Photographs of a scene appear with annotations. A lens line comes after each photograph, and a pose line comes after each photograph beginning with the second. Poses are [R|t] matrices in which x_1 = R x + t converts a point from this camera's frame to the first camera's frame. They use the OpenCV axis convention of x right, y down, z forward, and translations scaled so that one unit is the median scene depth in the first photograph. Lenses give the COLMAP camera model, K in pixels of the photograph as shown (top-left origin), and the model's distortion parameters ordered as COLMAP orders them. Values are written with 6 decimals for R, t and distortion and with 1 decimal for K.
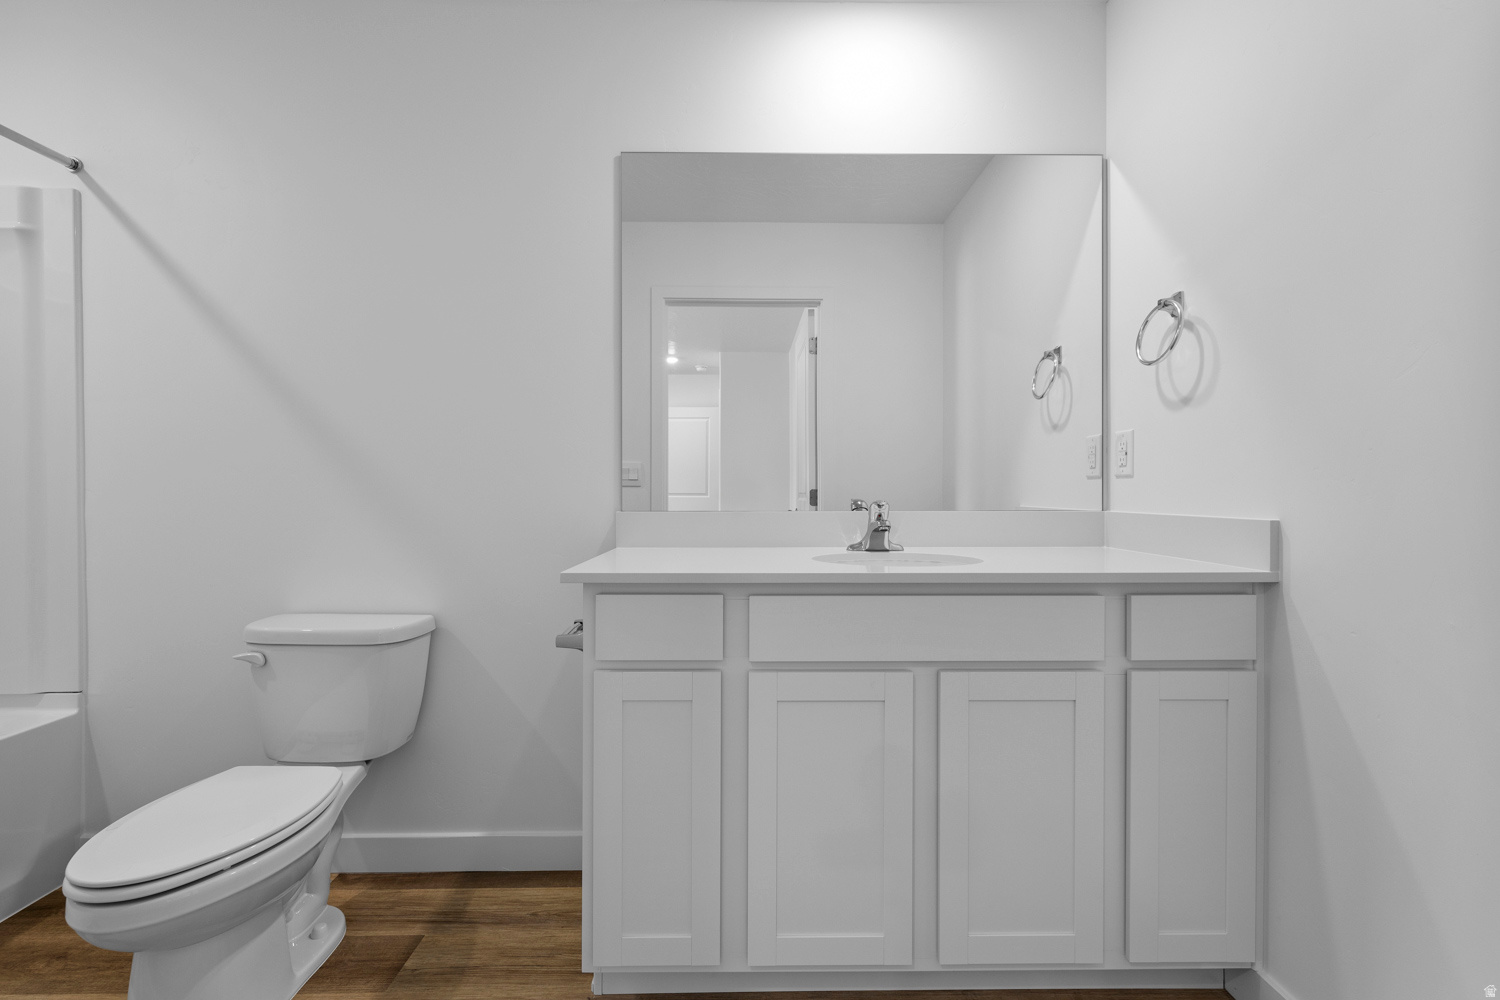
lens RADIAL K [[642.9, 0, 750.2], [0, 642.9, 467.9], [0, 0, 1]] dist [0.001026, 0.000233]
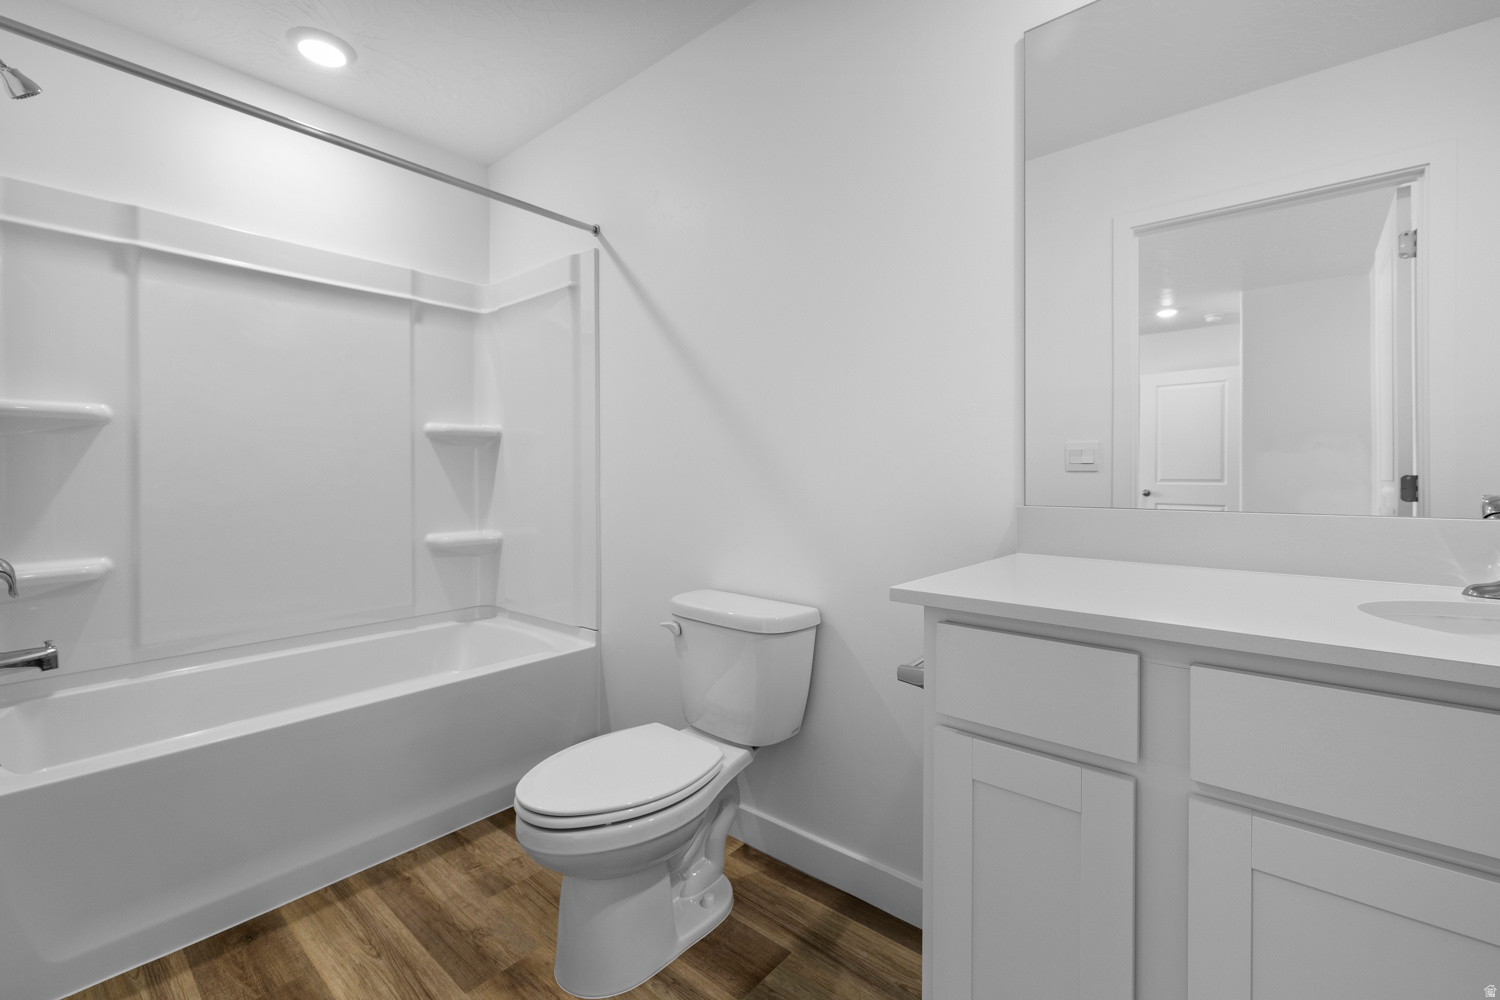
lens RADIAL K [[642.9, 0, 750.2], [0, 642.9, 467.9], [0, 0, 1]] dist [0.001026, 0.000233]
pose [[0.753096, -0.007210, -0.657871, 0.065370], [0.023147, 0.999611, 0.015543, 0.004695], [0.657503, -0.026933, 0.752970, 0.254609]]
